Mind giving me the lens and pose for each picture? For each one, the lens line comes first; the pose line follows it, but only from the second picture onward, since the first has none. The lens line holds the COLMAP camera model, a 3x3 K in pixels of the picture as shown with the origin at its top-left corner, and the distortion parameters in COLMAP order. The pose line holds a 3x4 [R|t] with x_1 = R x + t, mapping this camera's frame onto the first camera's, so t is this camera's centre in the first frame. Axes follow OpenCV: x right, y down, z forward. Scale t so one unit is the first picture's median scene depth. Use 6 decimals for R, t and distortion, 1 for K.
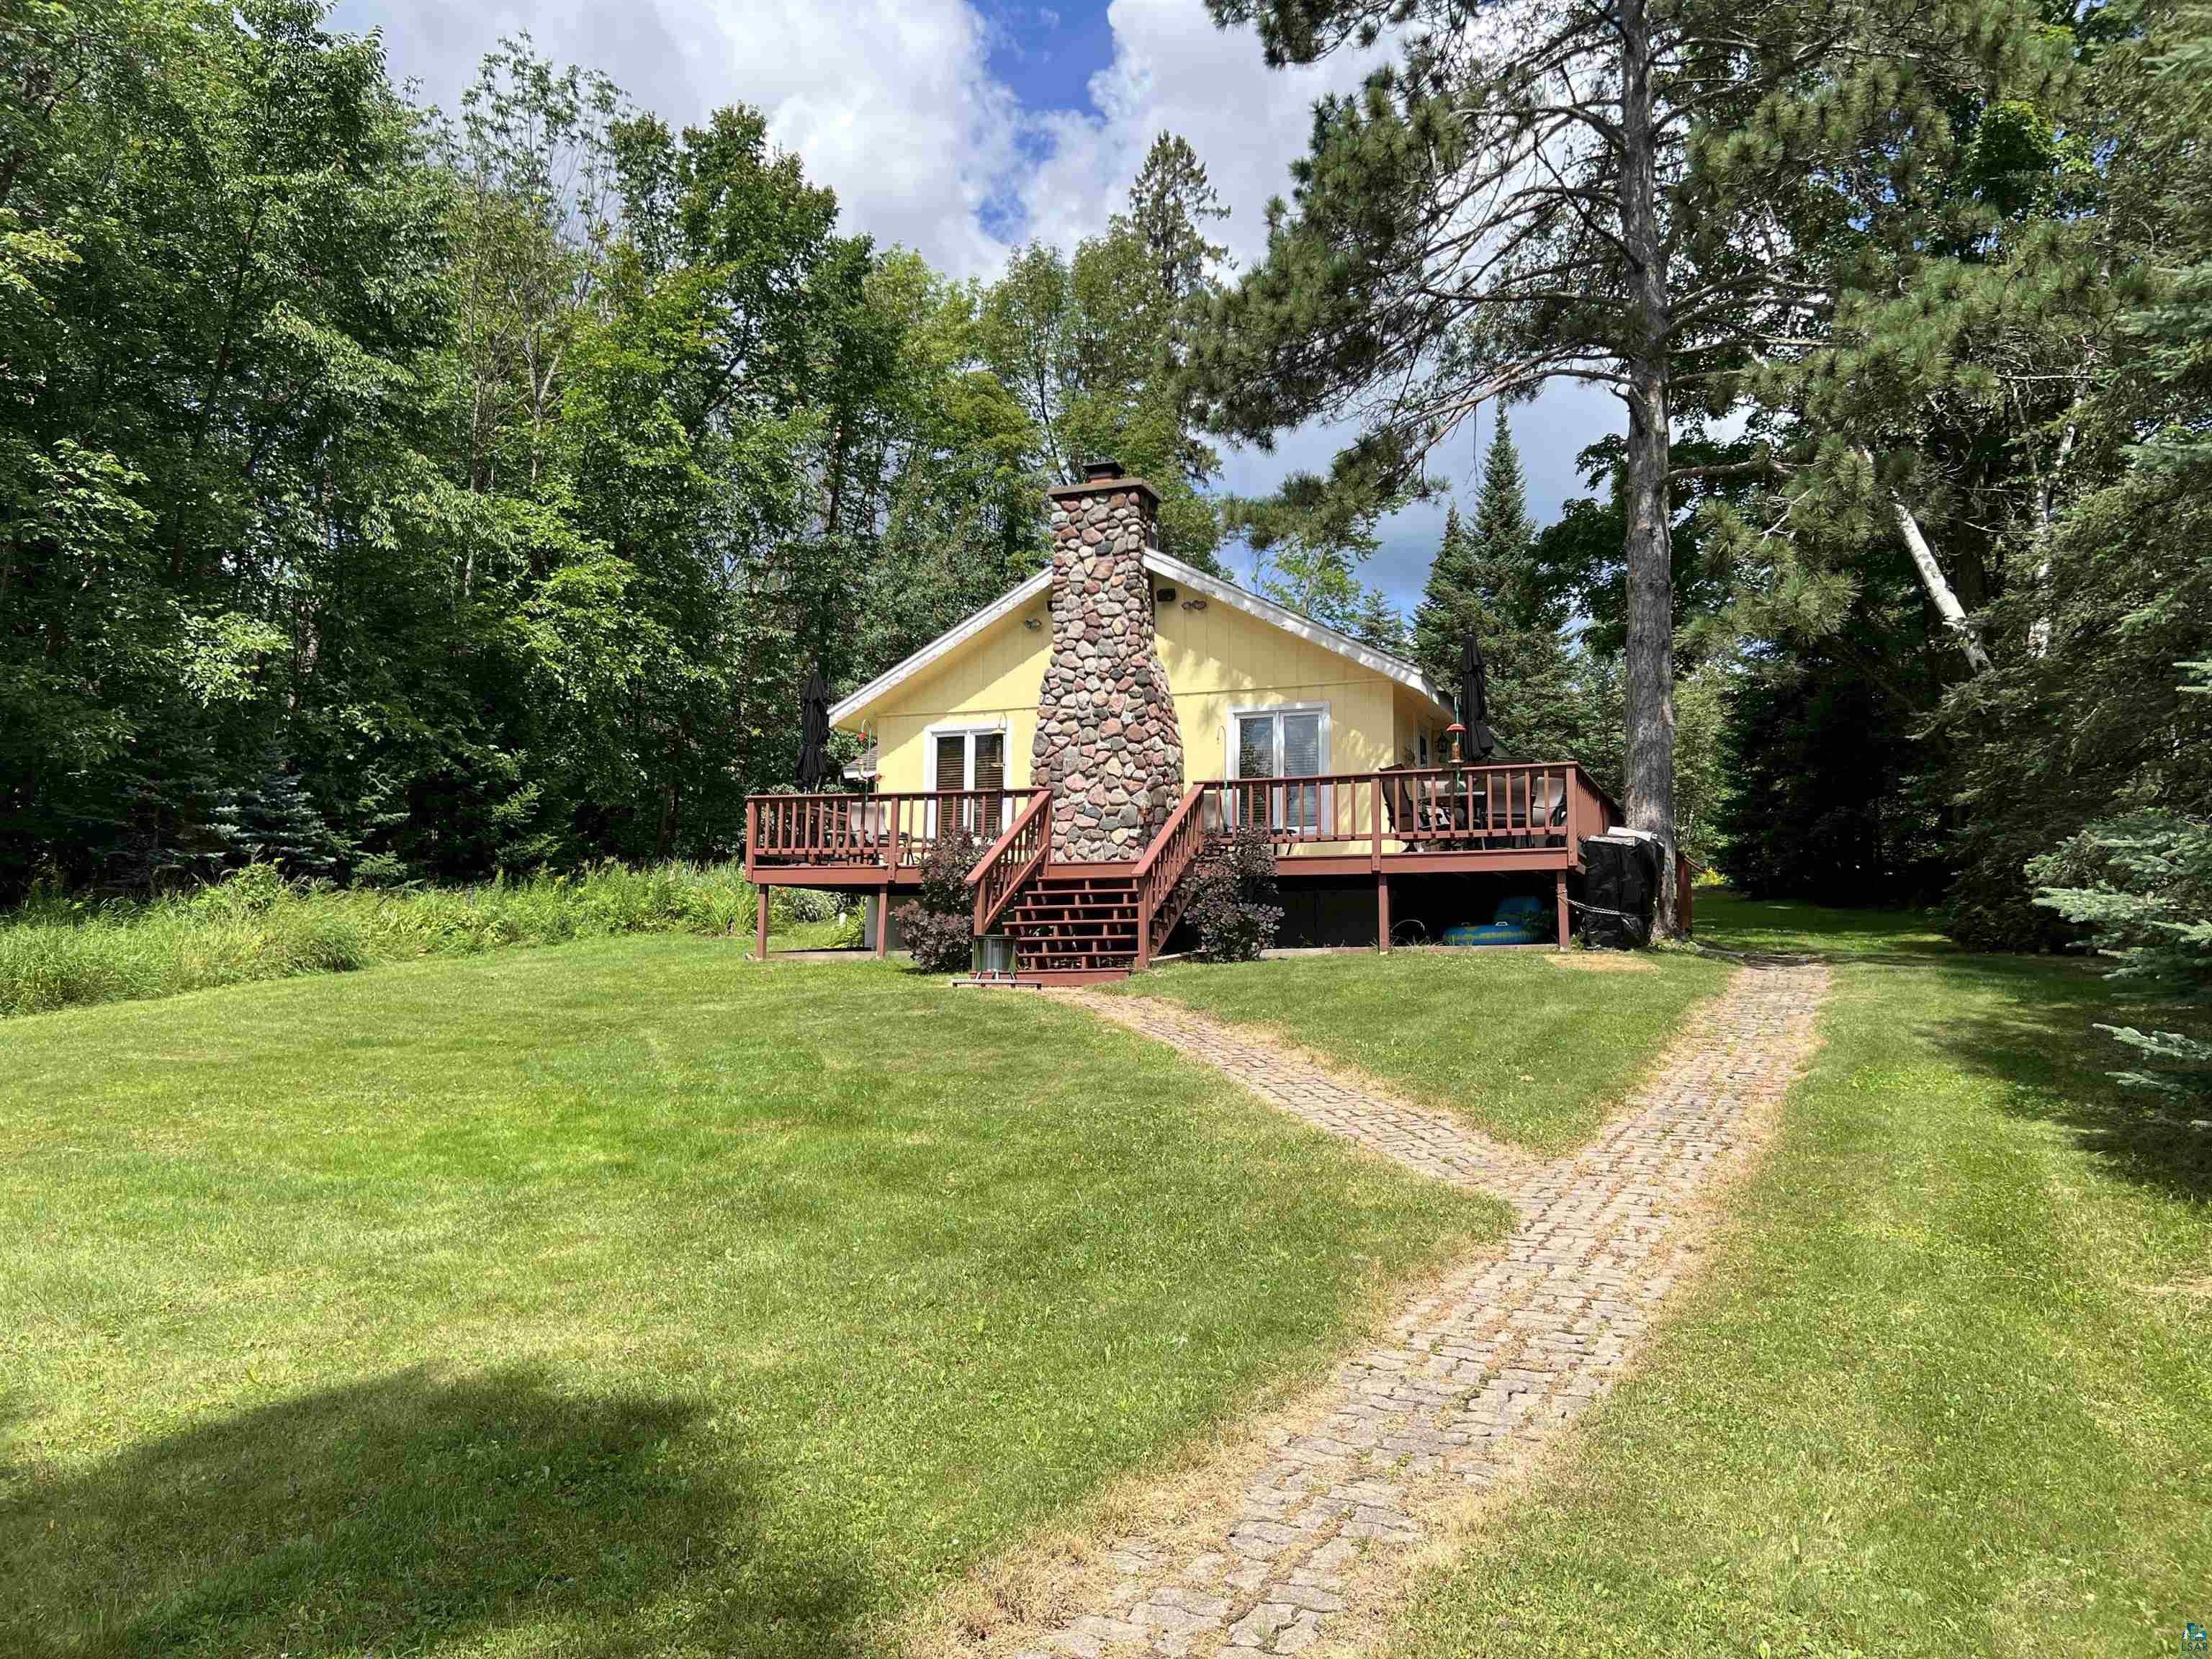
lens RADIAL K [[1666.3, 0, 1116.5], [0, 1666.3, 829.8], [0, 0, 1]] dist [0.085283, -0.136671]
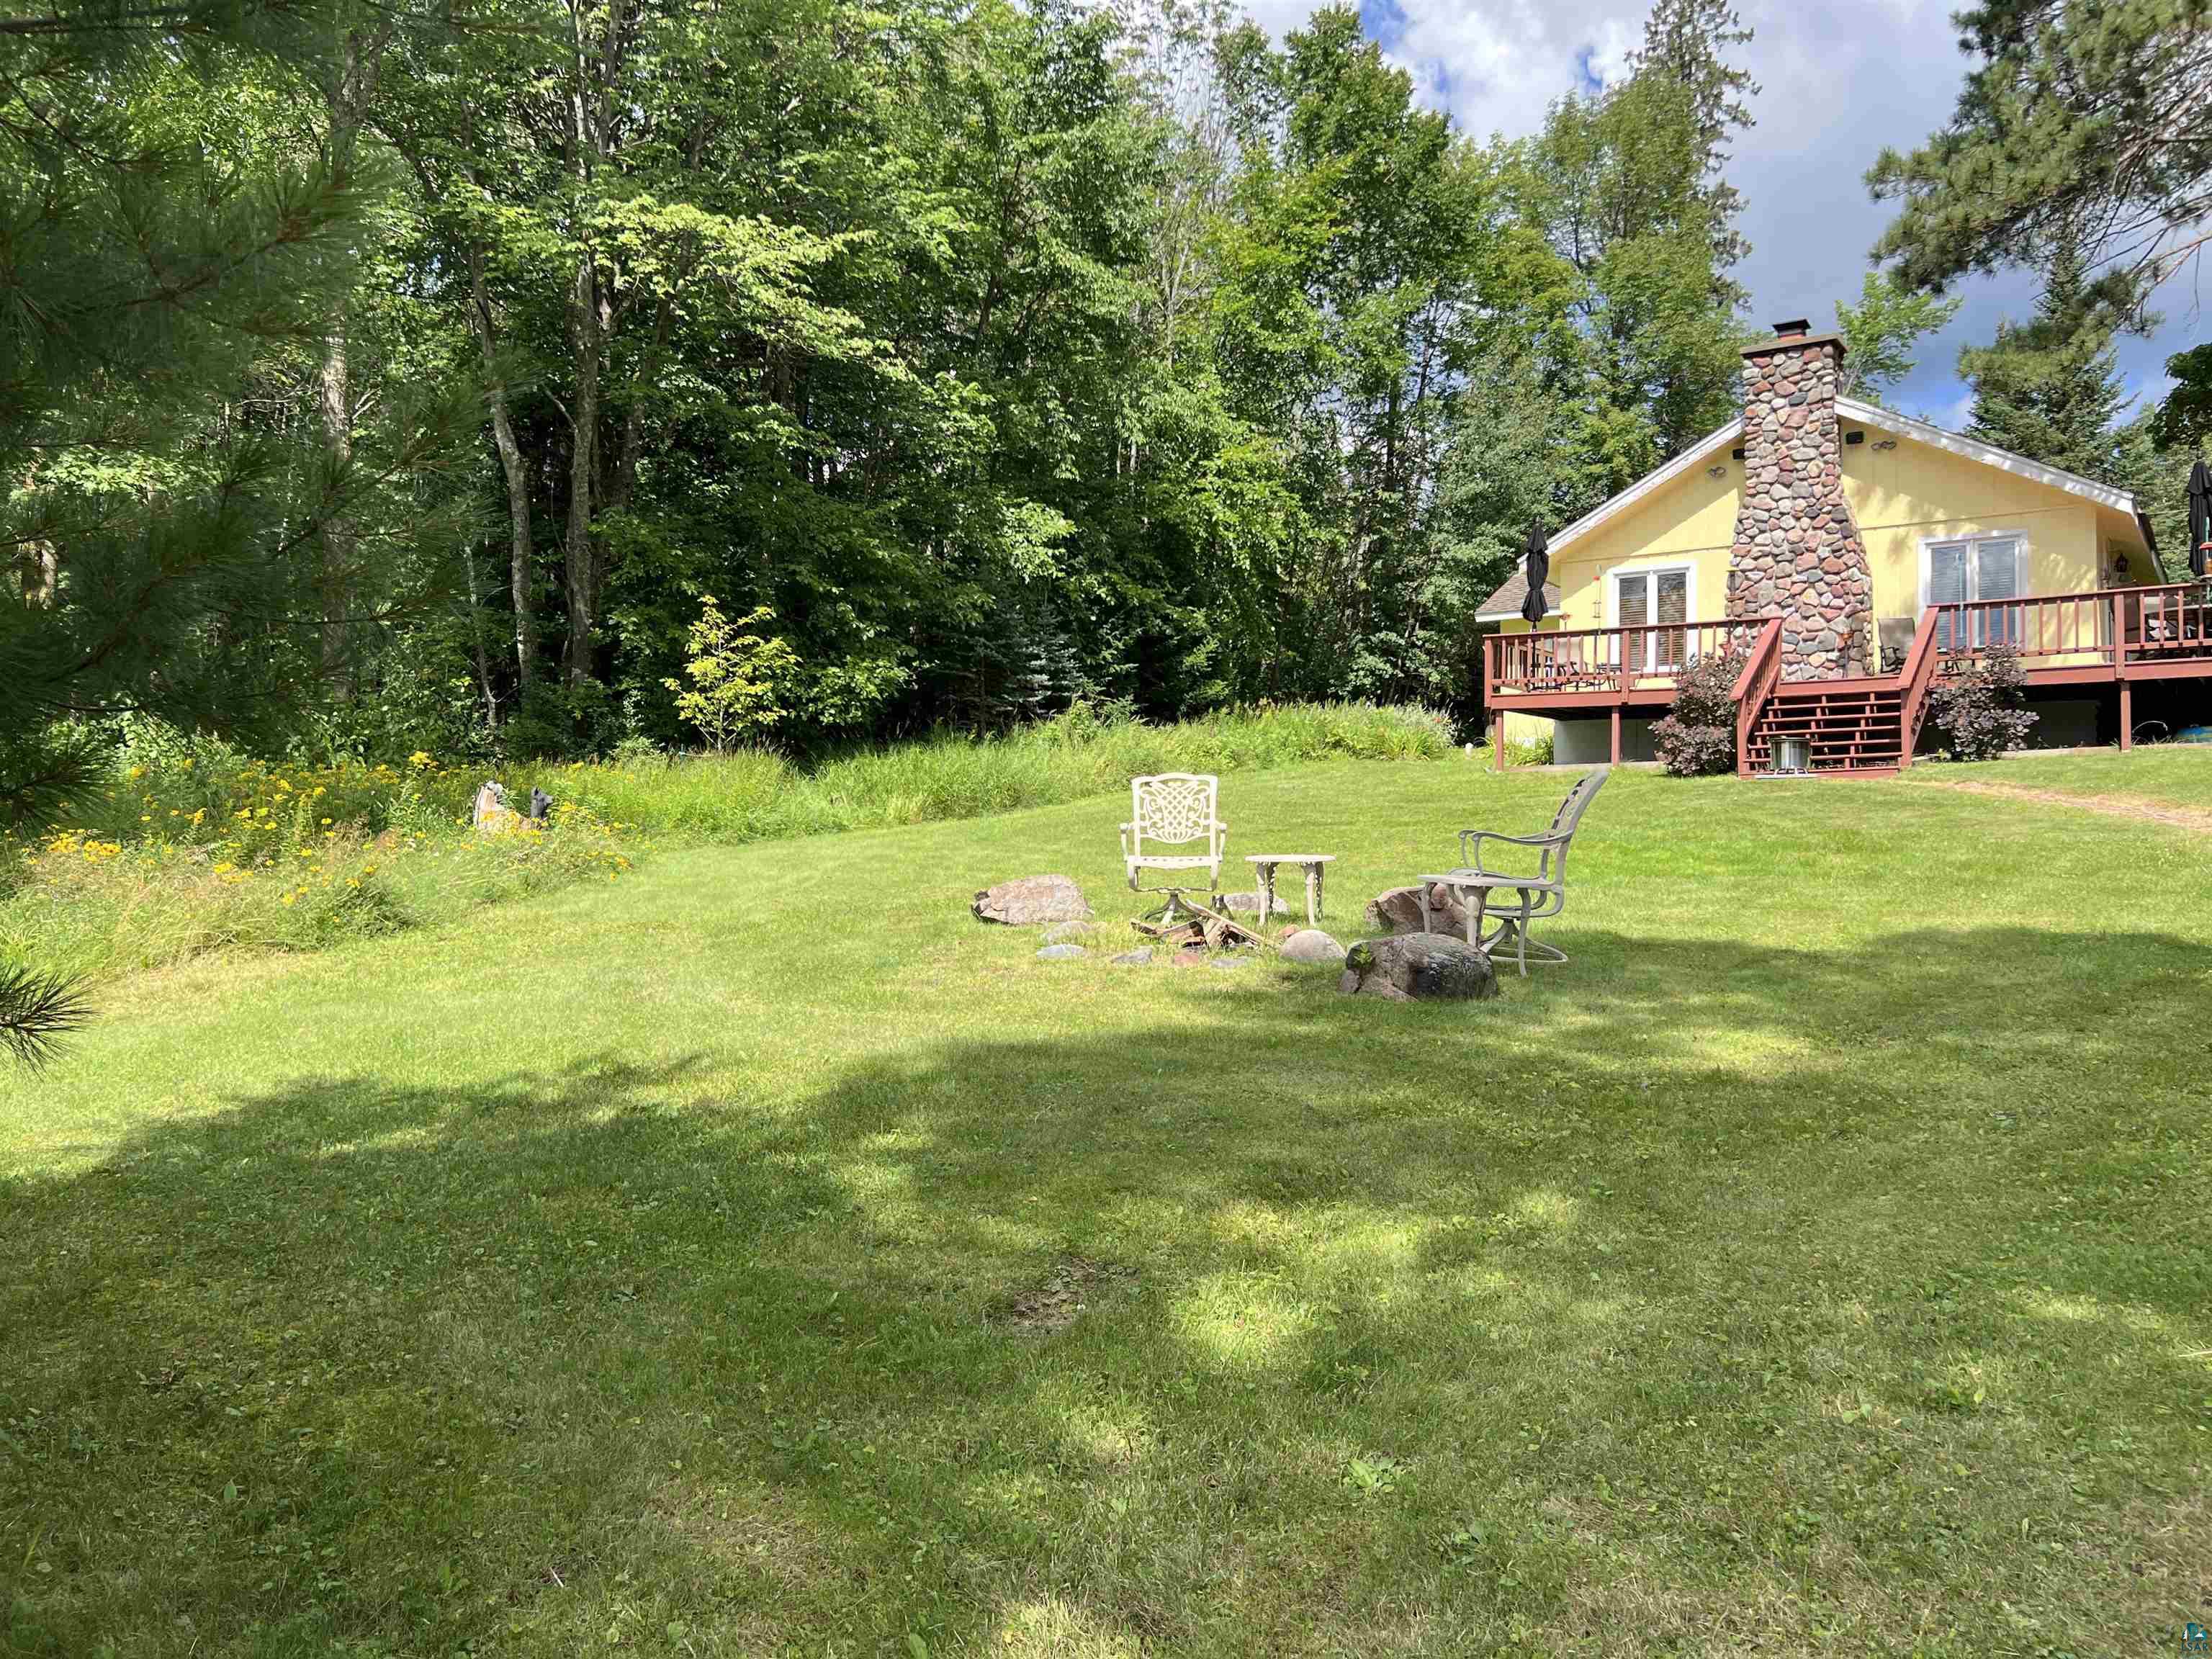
lens RADIAL K [[1672.9, 0, 1099.5], [0, 1672.9, 814.7], [0, 0, 1]] dist [0.067648, -0.112234]
pose [[0.972578, -0.010836, -0.232323, -0.200794], [0.028826, 0.996828, 0.074183, 0.009855], [0.230782, -0.078846, 0.969806, -0.214791]]
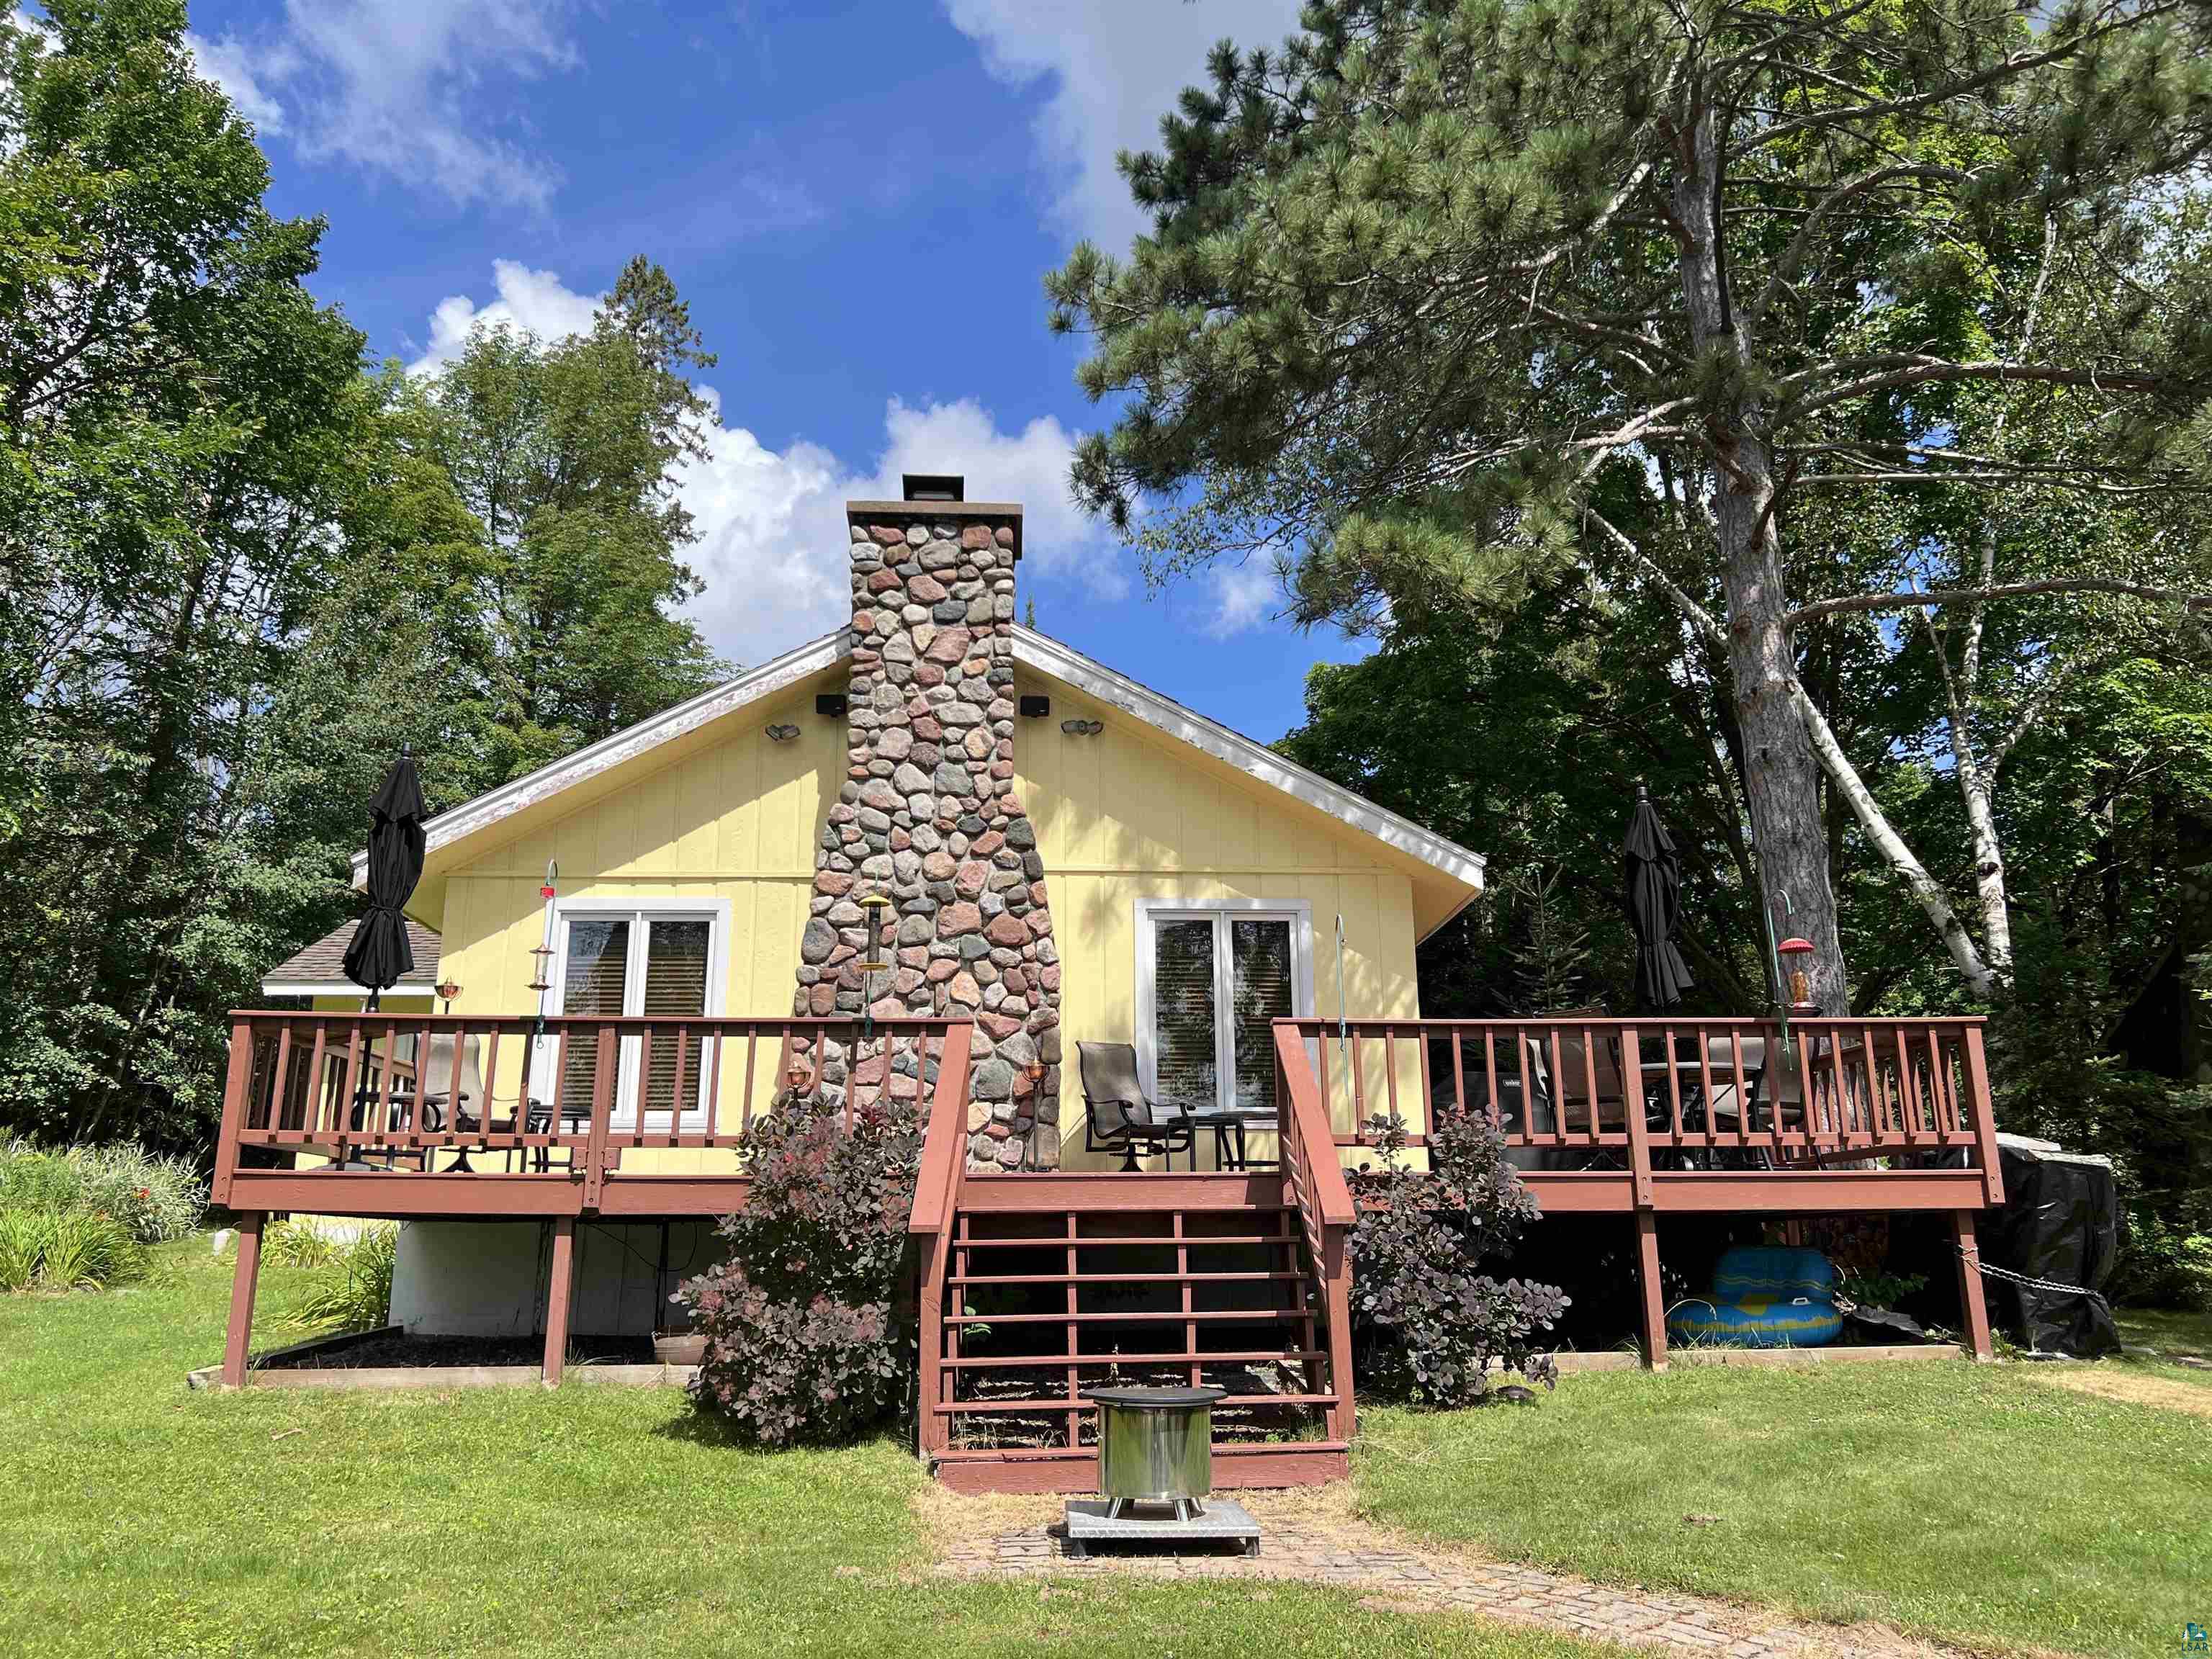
lens RADIAL K [[1666.3, 0, 1116.5], [0, 1666.3, 829.8], [0, 0, 1]] dist [0.085283, -0.136671]
pose [[0.909924, 0.091536, 0.404548, -0.182983], [-0.027740, 0.986591, -0.160838, -0.001869], [-0.413846, 0.135128, 0.900262, 0.463979]]
